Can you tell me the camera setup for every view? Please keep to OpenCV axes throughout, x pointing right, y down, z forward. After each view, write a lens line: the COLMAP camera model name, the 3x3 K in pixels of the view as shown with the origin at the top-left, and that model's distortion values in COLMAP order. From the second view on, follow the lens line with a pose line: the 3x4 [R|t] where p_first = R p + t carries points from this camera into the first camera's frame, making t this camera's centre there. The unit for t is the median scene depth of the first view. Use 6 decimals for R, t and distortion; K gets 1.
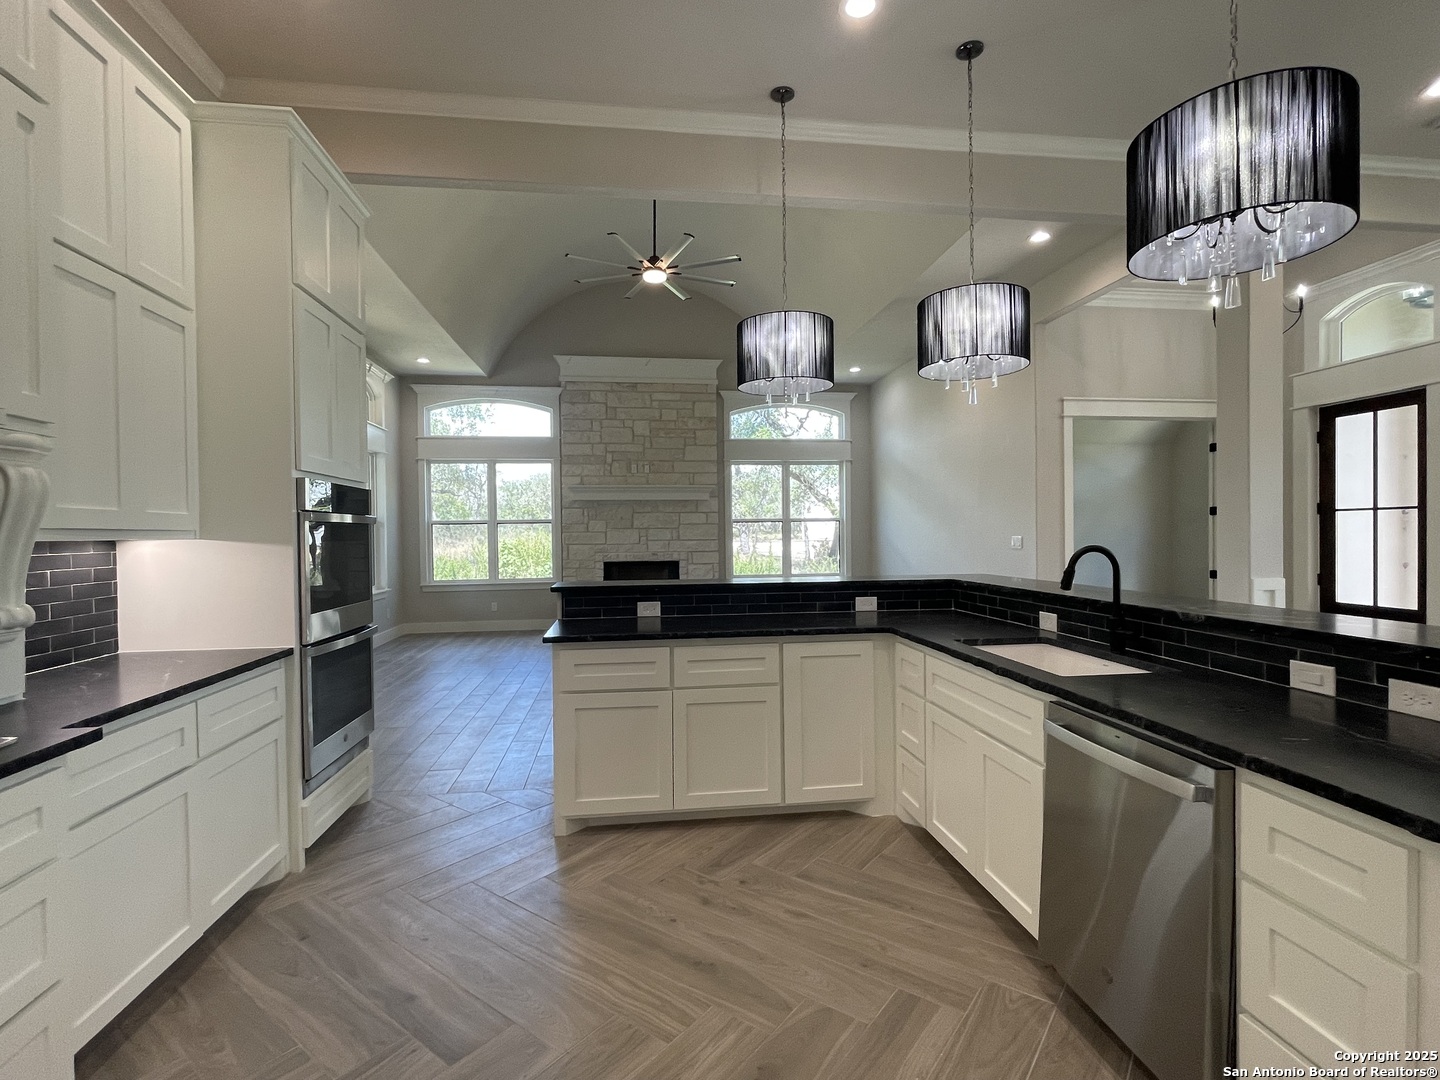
lens RADIAL K [[701.1, 0, 718.1], [0, 701.1, 541.8], [0, 0, 1]] dist [0.000881, 0.002583]
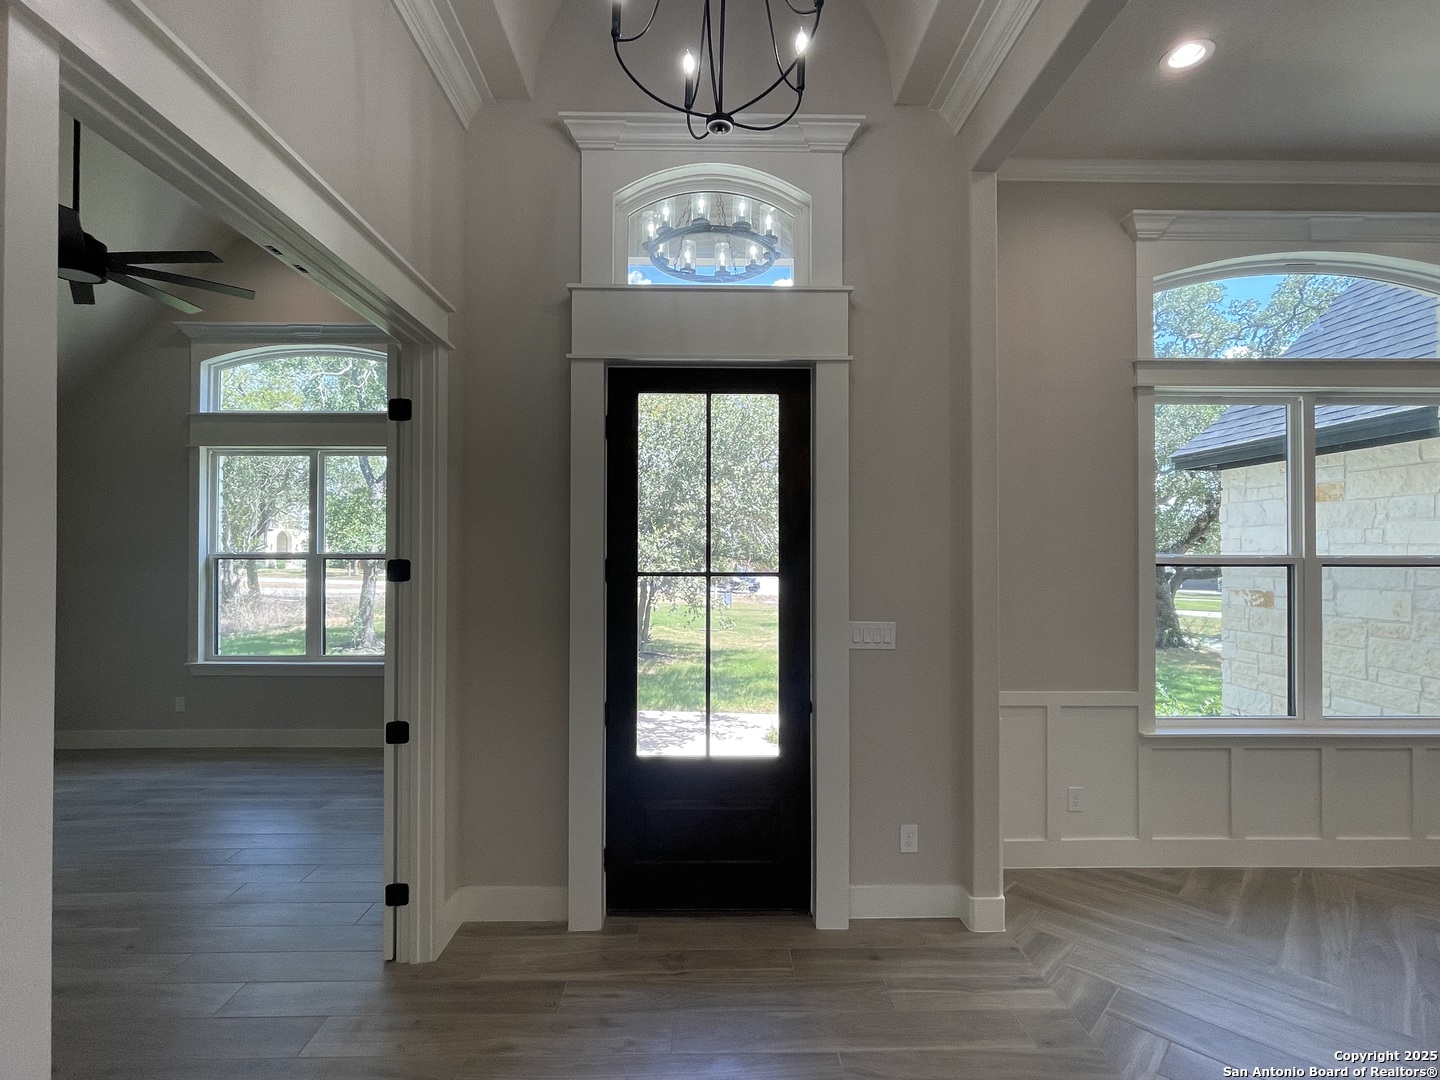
lens RADIAL K [[701.1, 0, 699.4], [0, 701.1, 541.0], [0, 0, 1]] dist [0.000881, 0.002583]
pose [[0.121612, 0.027593, 0.992194, 0.390415], [0.007236, 0.999562, -0.028685, -0.055138], [-0.992551, 0.010668, 0.121359, 0.912544]]
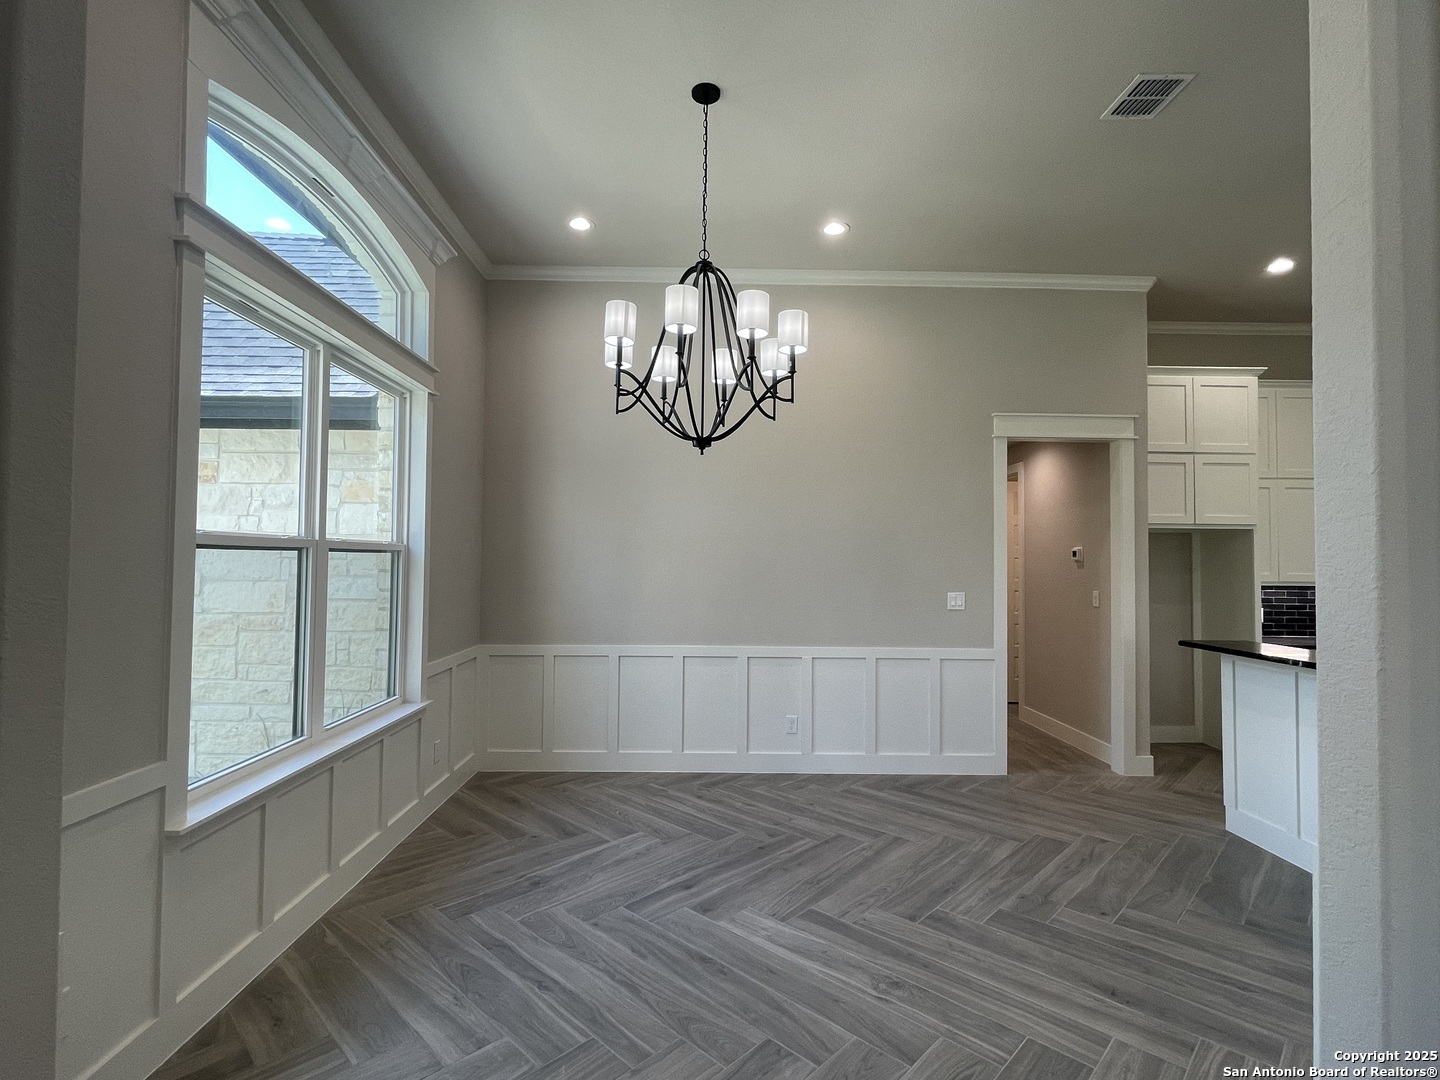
lens RADIAL K [[701.1, 0, 729.9], [0, 701.1, 543.7], [0, 0, 1]] dist [0.000881, 0.002583]
pose [[-0.992940, 0.005621, 0.118482, 0.712615], [0.003911, 0.999885, -0.014655, -0.042668], [-0.118550, -0.014089, -0.992848, 0.929798]]
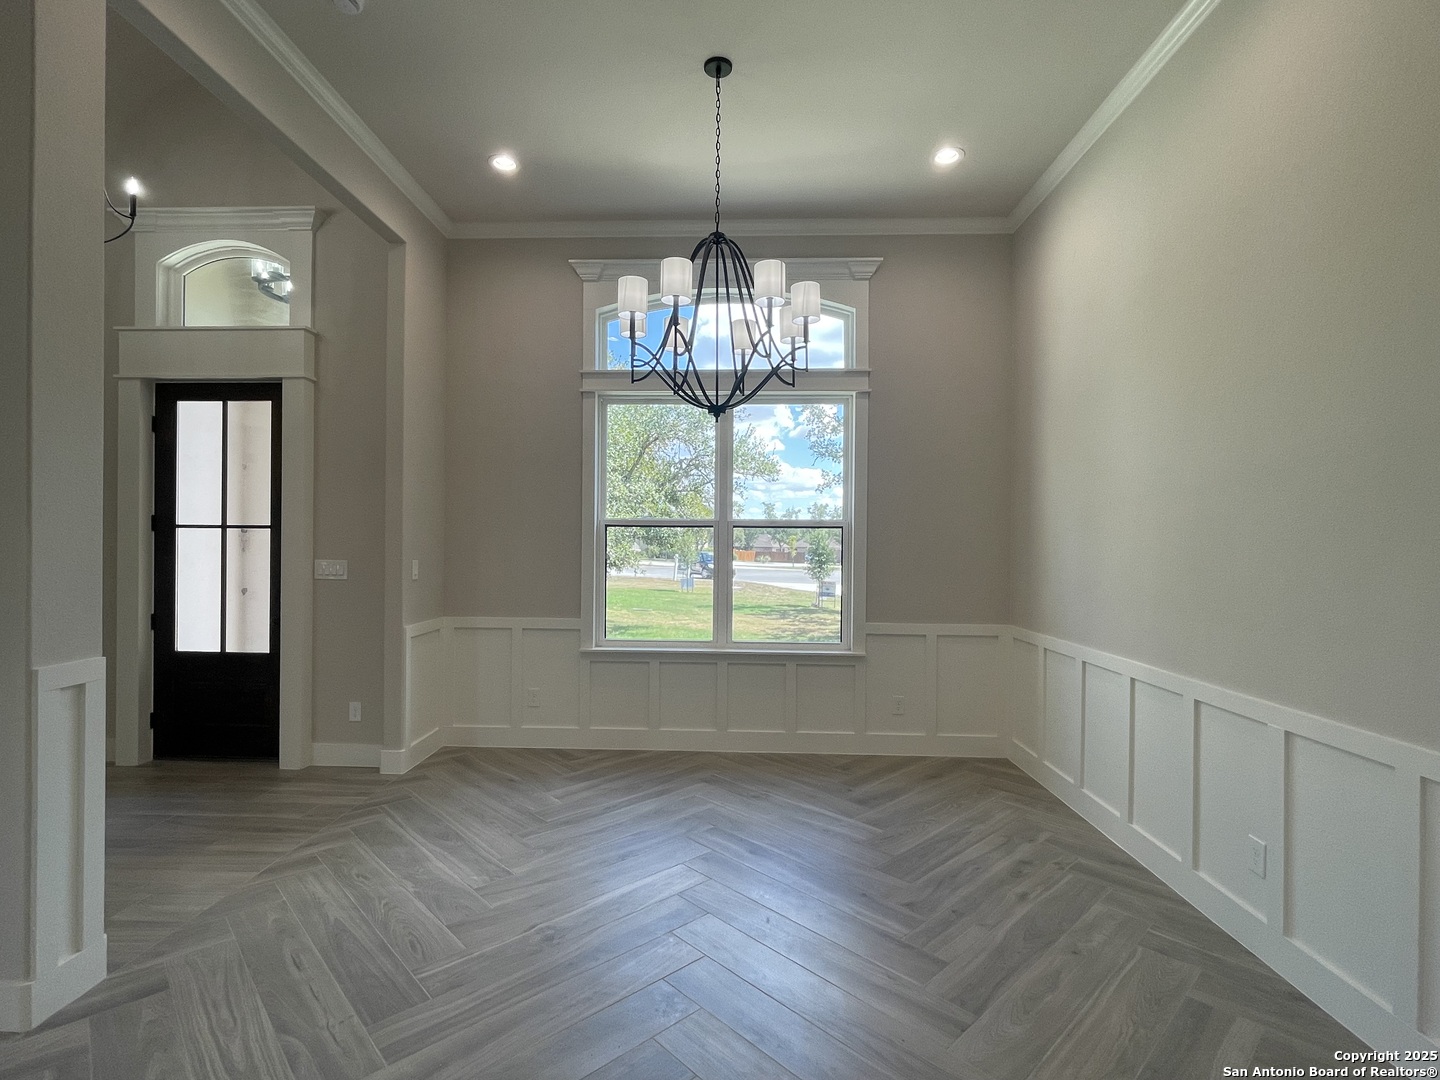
lens RADIAL K [[701.1, 0, 696.9], [0, 701.1, 545.7], [0, 0, 1]] dist [0.000881, 0.002583]
pose [[0.189642, 0.010002, 0.981802, 0.266932], [-0.000132, 0.999948, -0.010161, -0.017491], [-0.981853, 0.001797, 0.189633, 0.332212]]
